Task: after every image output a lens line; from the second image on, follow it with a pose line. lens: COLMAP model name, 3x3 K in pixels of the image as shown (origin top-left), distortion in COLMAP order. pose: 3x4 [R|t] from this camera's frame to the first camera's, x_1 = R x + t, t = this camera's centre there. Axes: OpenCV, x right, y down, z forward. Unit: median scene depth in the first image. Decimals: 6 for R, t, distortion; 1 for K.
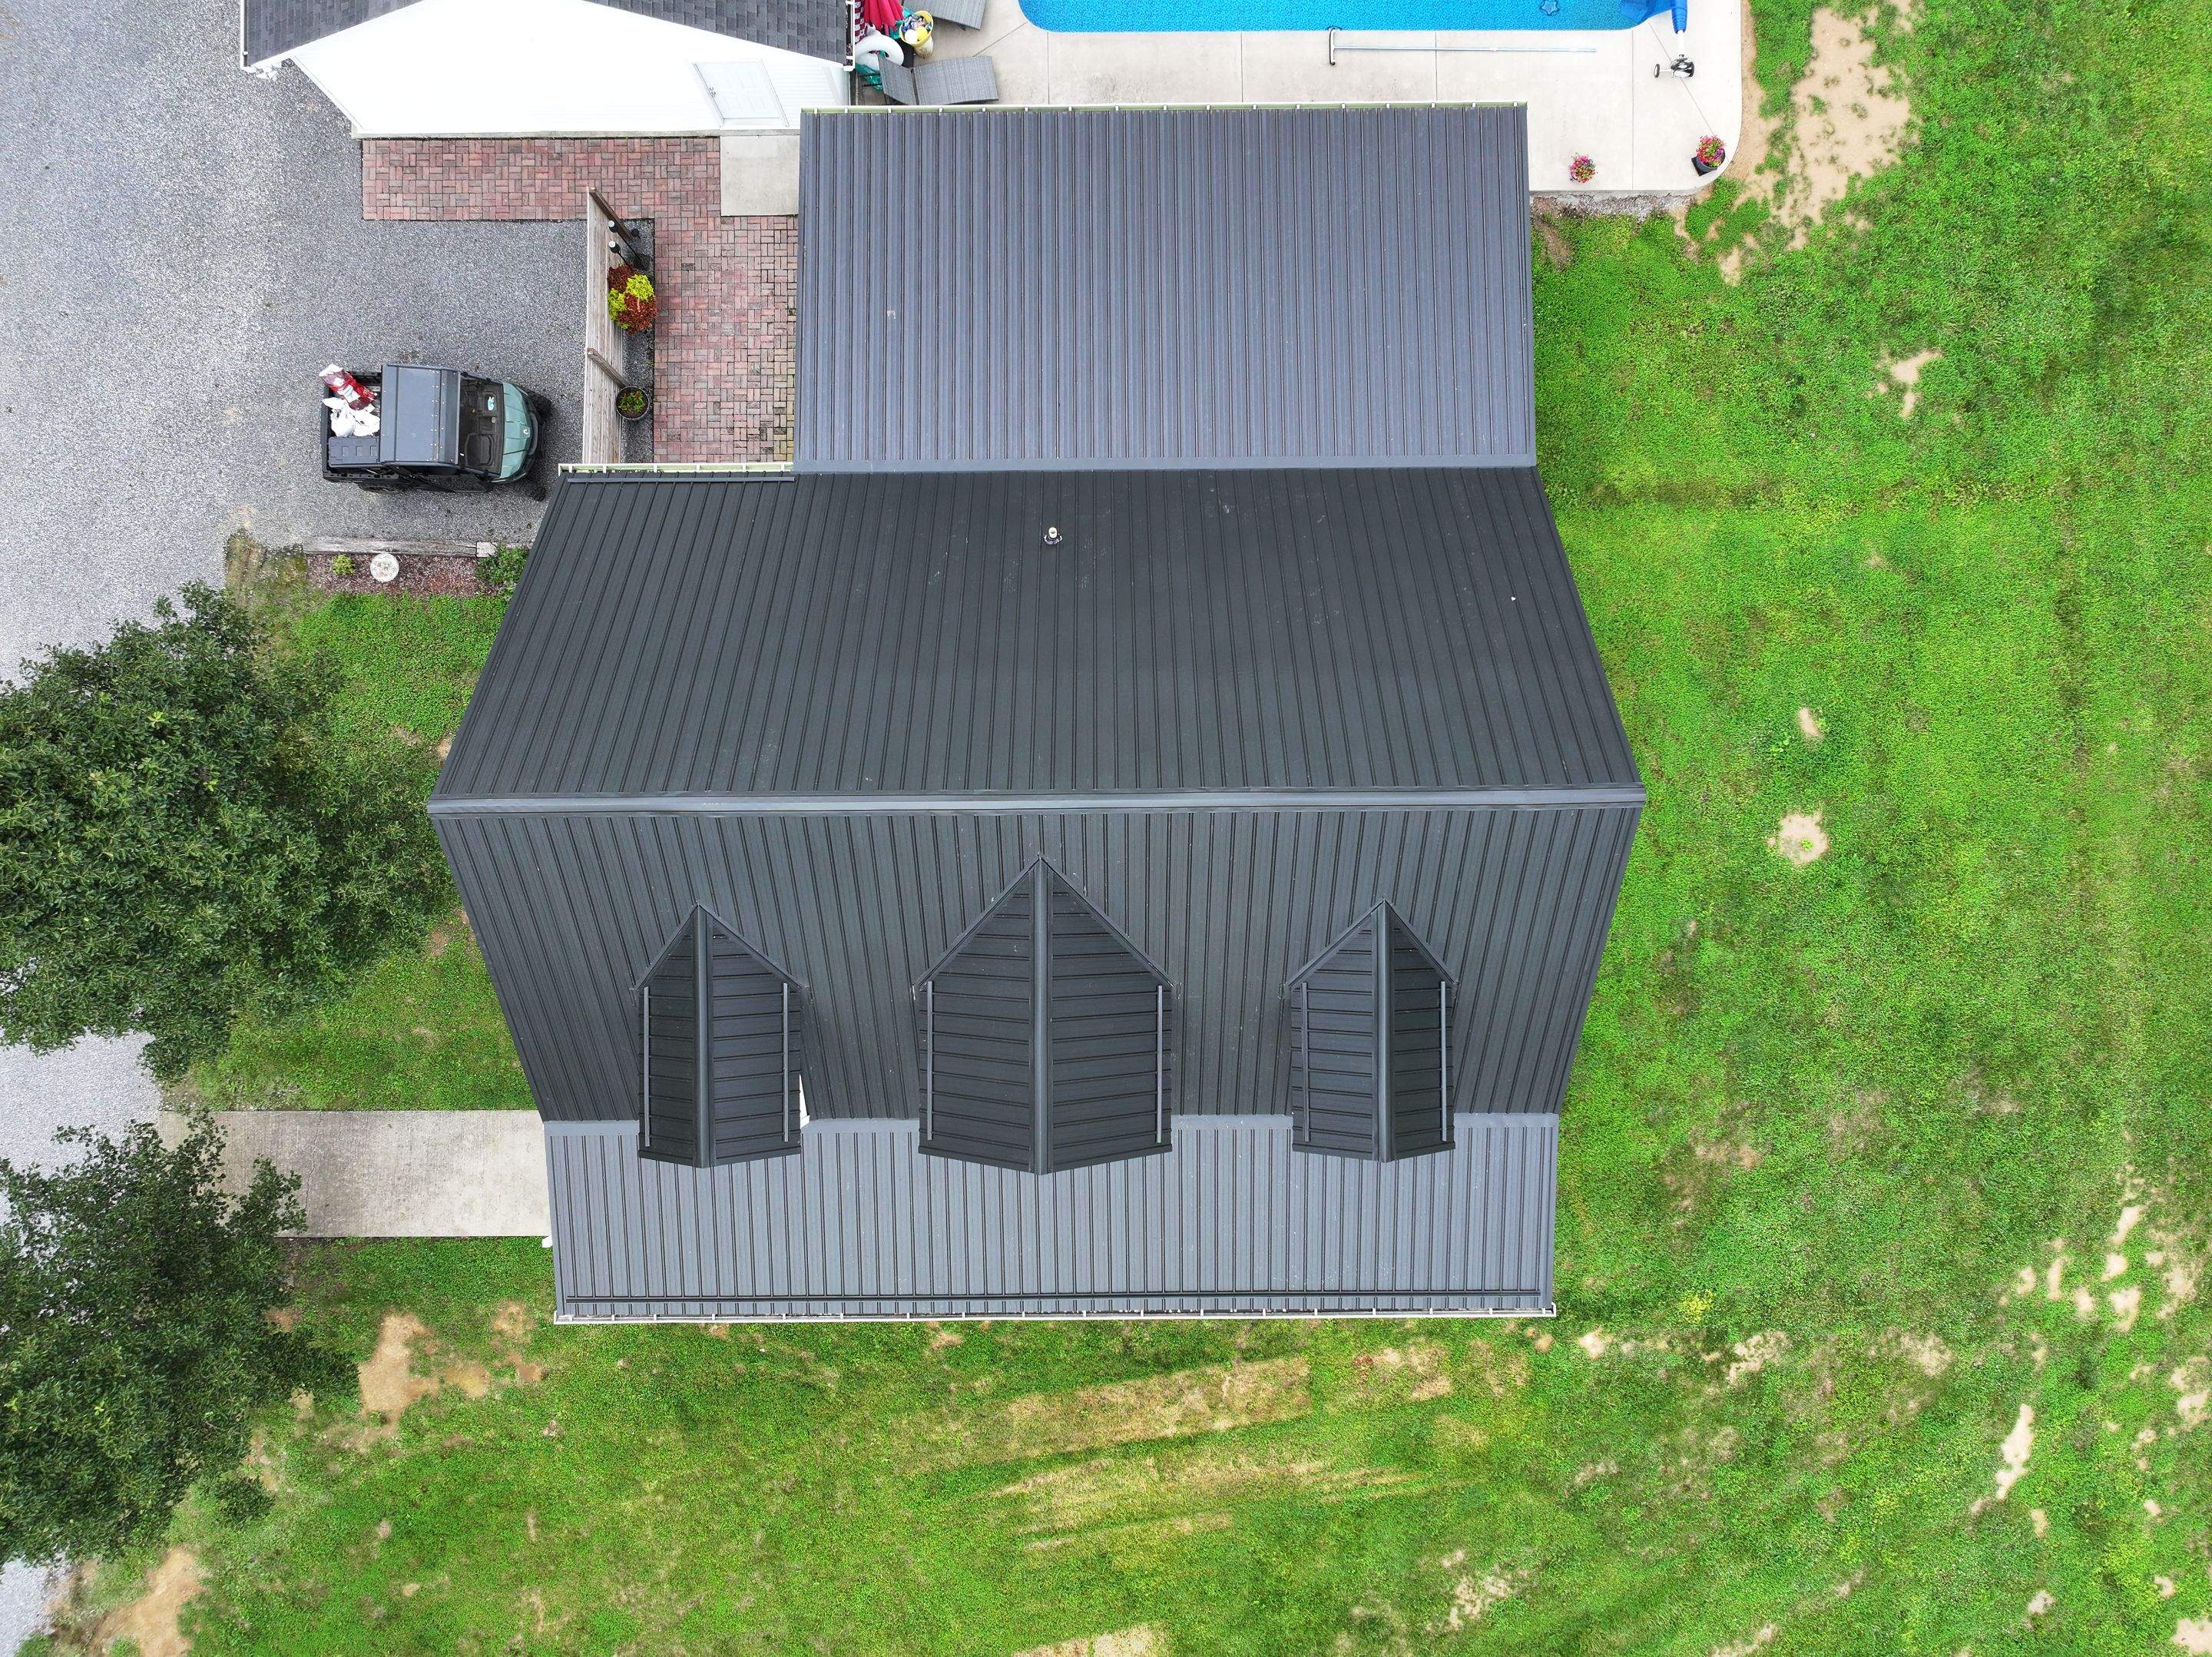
lens RADIAL K [[1760.6, 0, 1110.1], [0, 1760.6, 827.1], [0, 0, 1]] dist [0.000405, 0.012964]
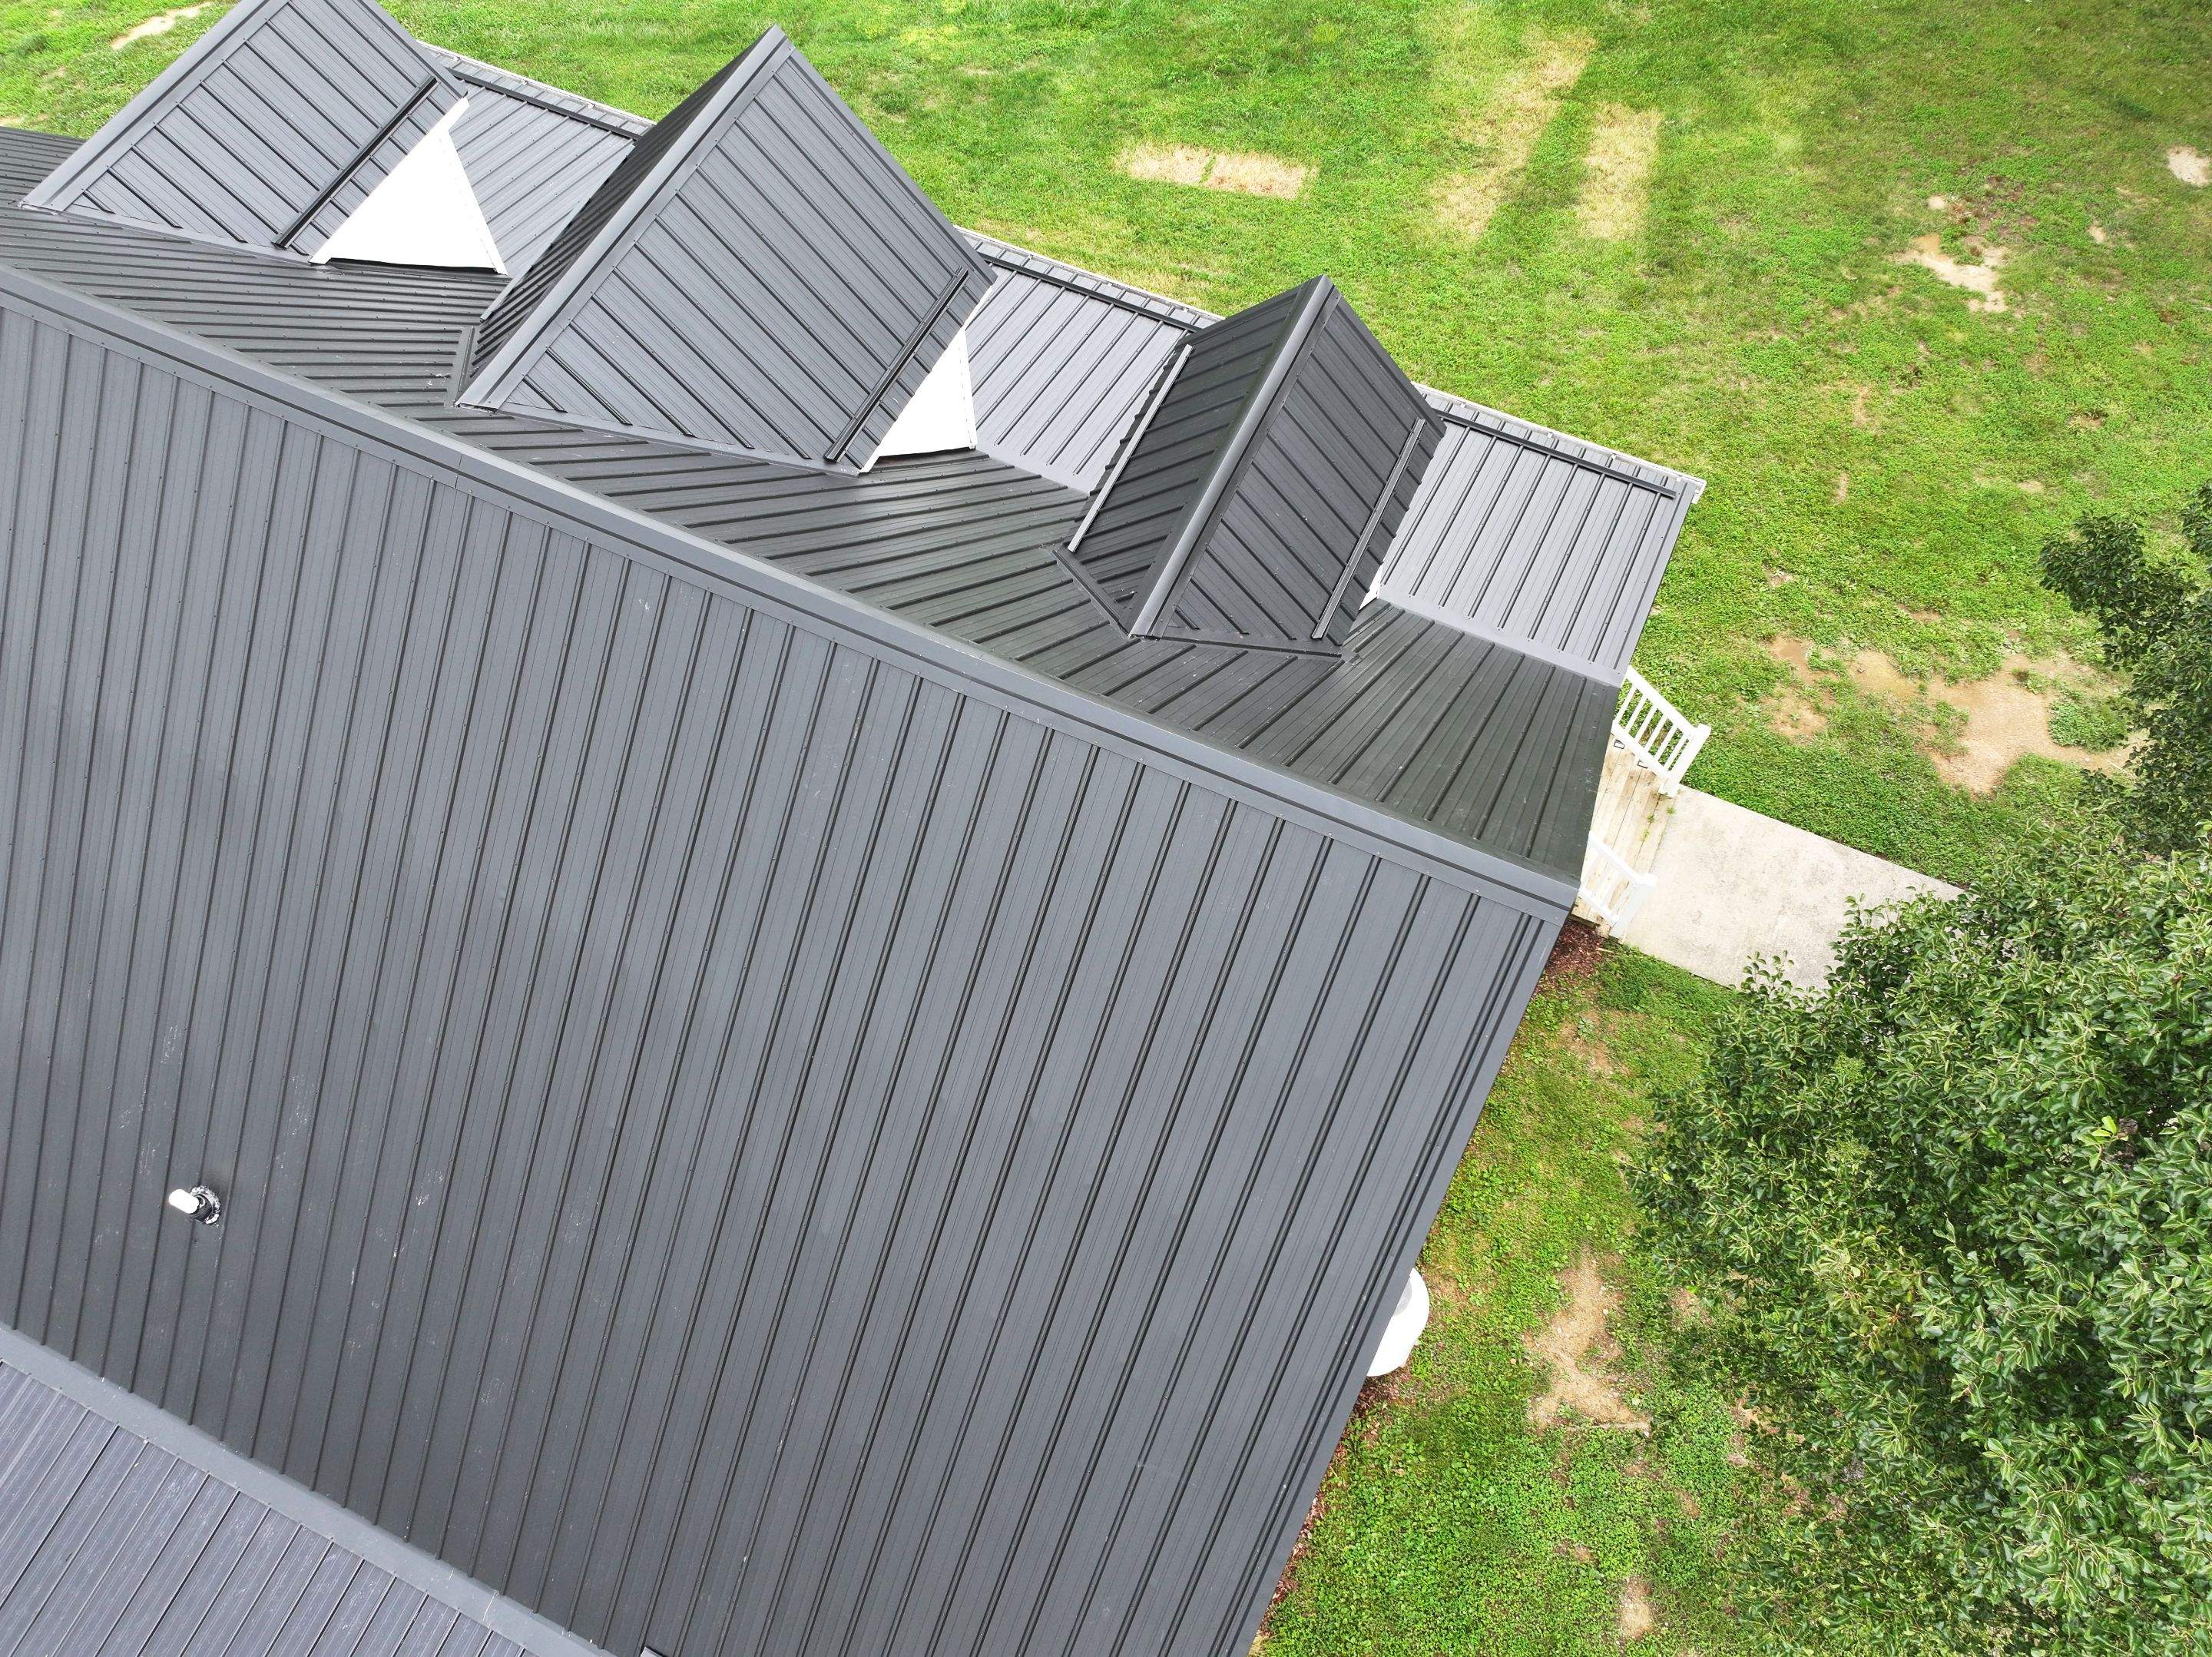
lens RADIAL K [[1760.6, 0, 1099.4], [0, 1760.6, 837.1], [0, 0, 1]] dist [0.000405, 0.012964]
pose [[-0.901042, -0.382331, 0.204807, -0.247535], [0.433610, -0.782834, 0.446266, -0.155596], [-0.010291, 0.490911, 0.871149, 0.434537]]
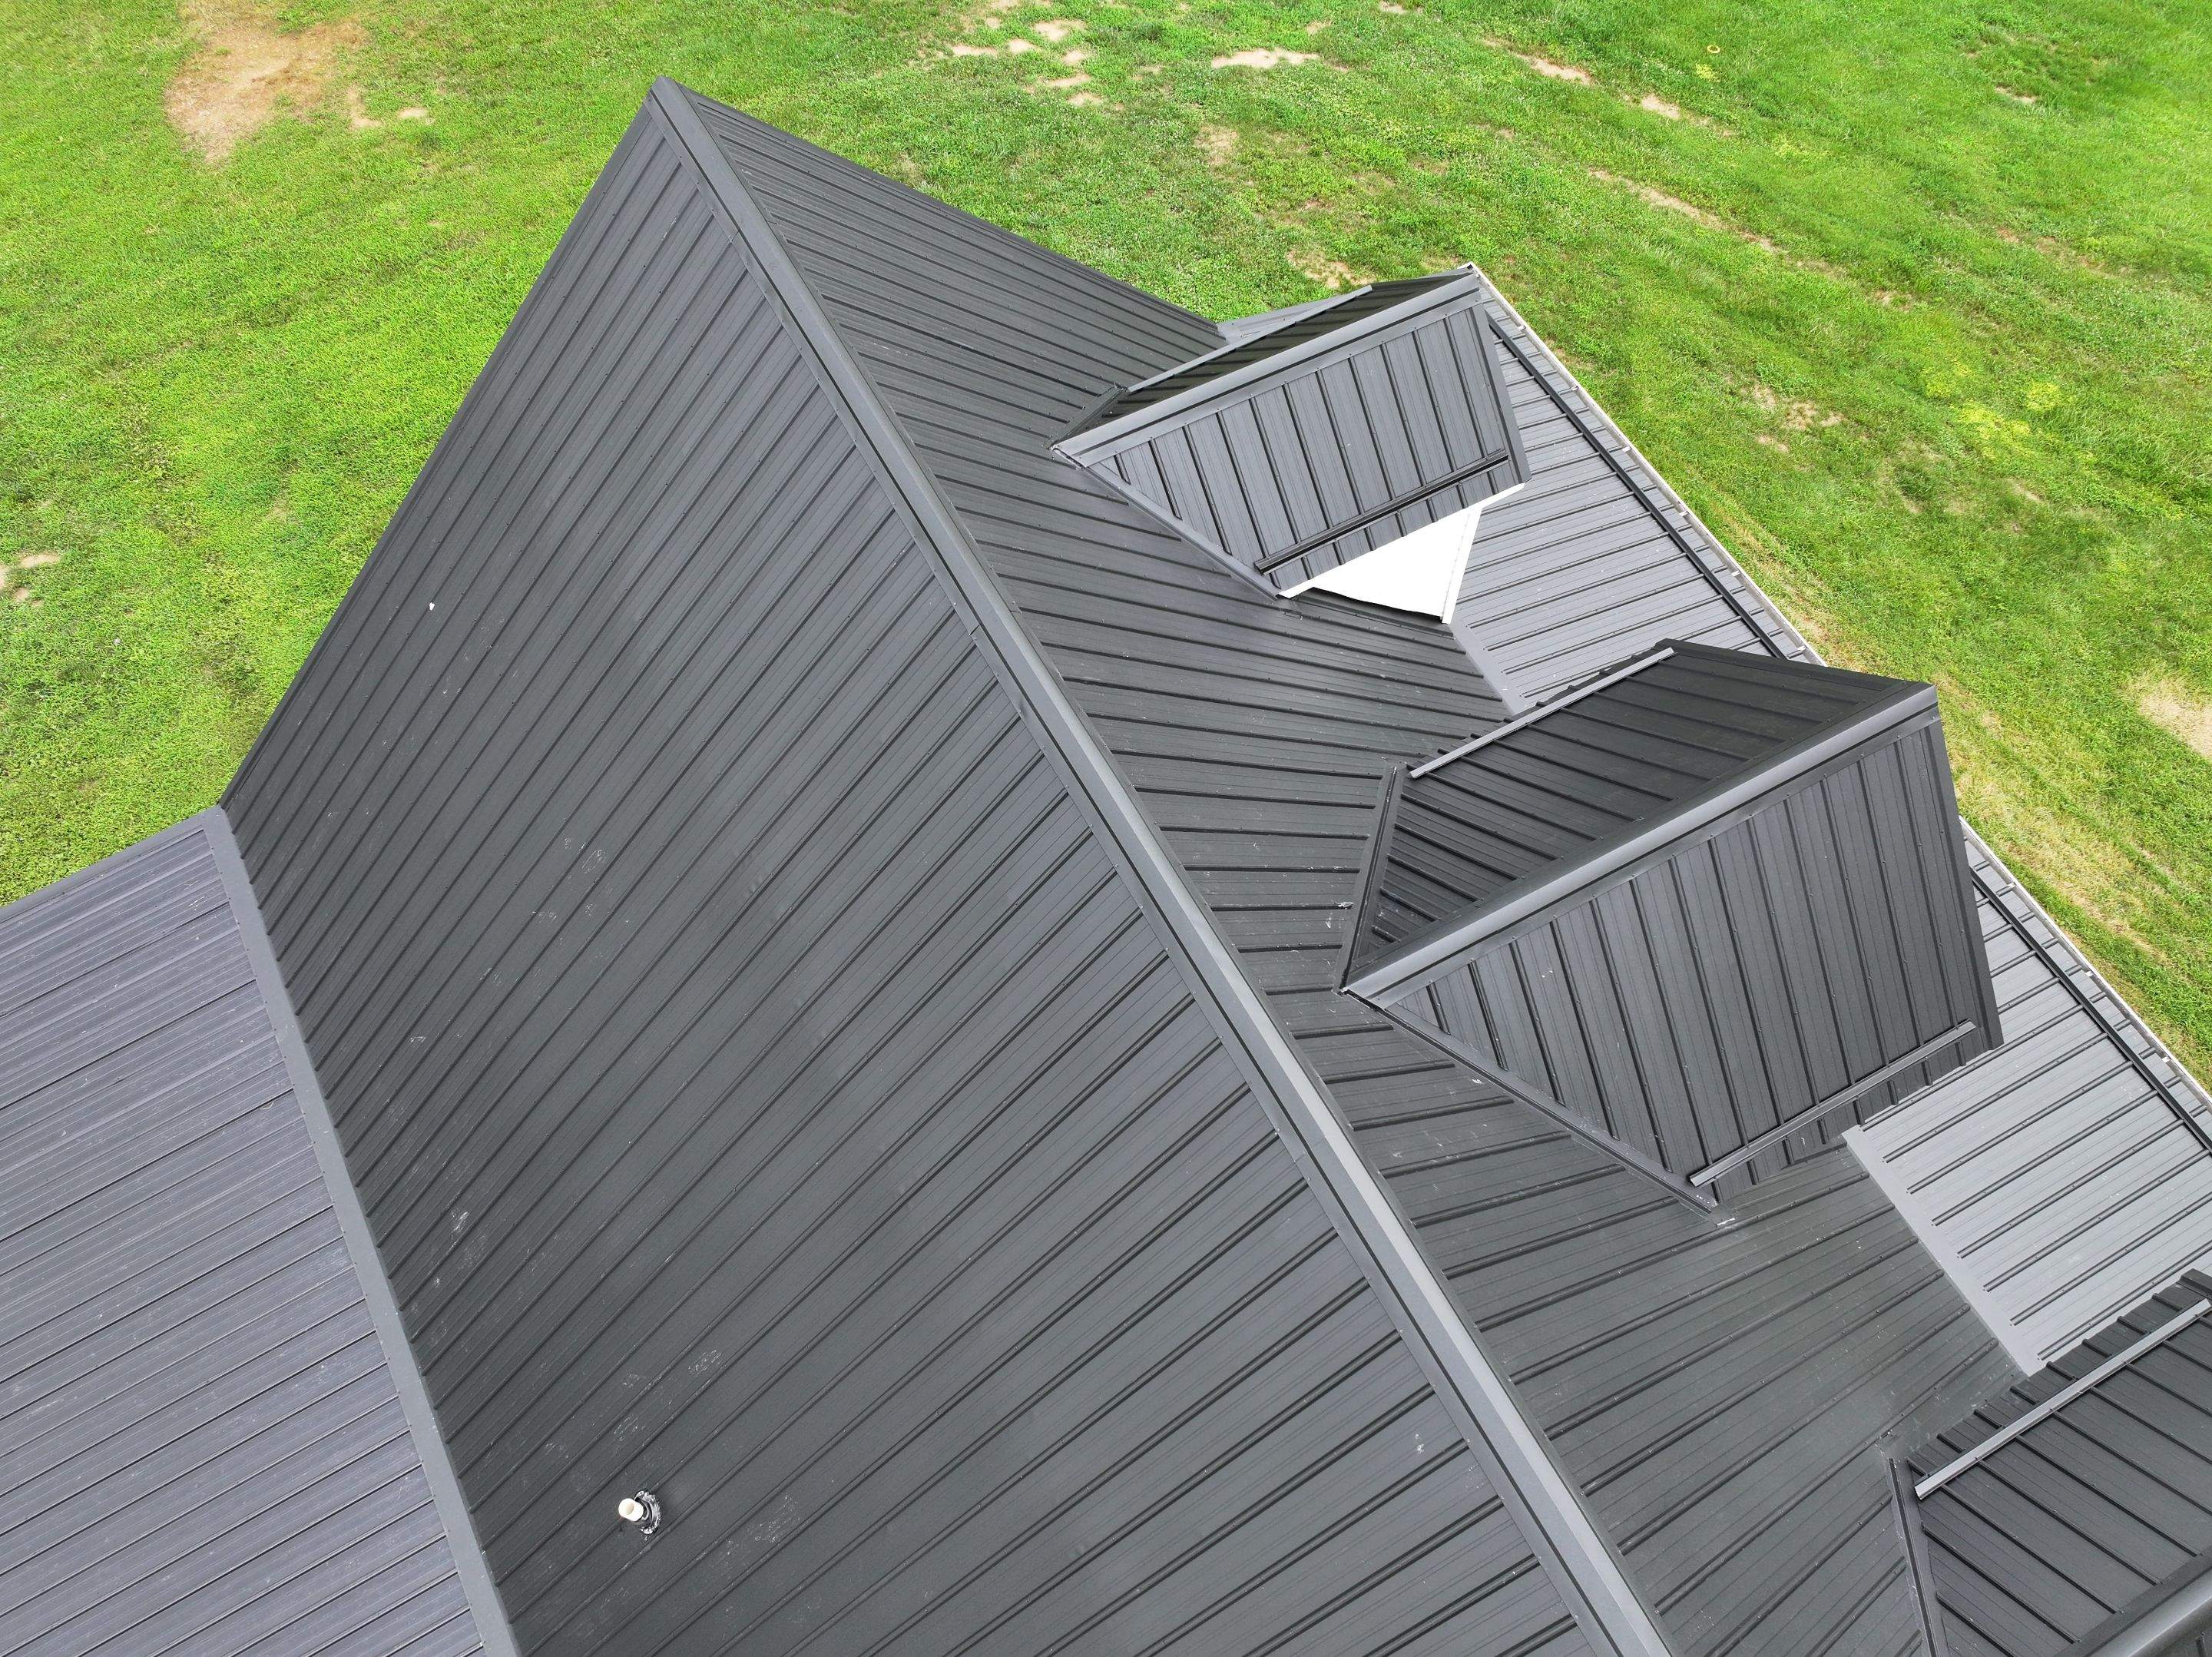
lens RADIAL K [[1760.6, 0, 1104.2], [0, 1760.6, 834.4], [0, 0, 1]] dist [0.000405, 0.012964]
pose [[-0.470554, -0.778019, 0.416251, -0.110879], [0.882074, -0.402526, 0.244782, -0.083550], [-0.022893, 0.482347, 0.875681, 0.432595]]
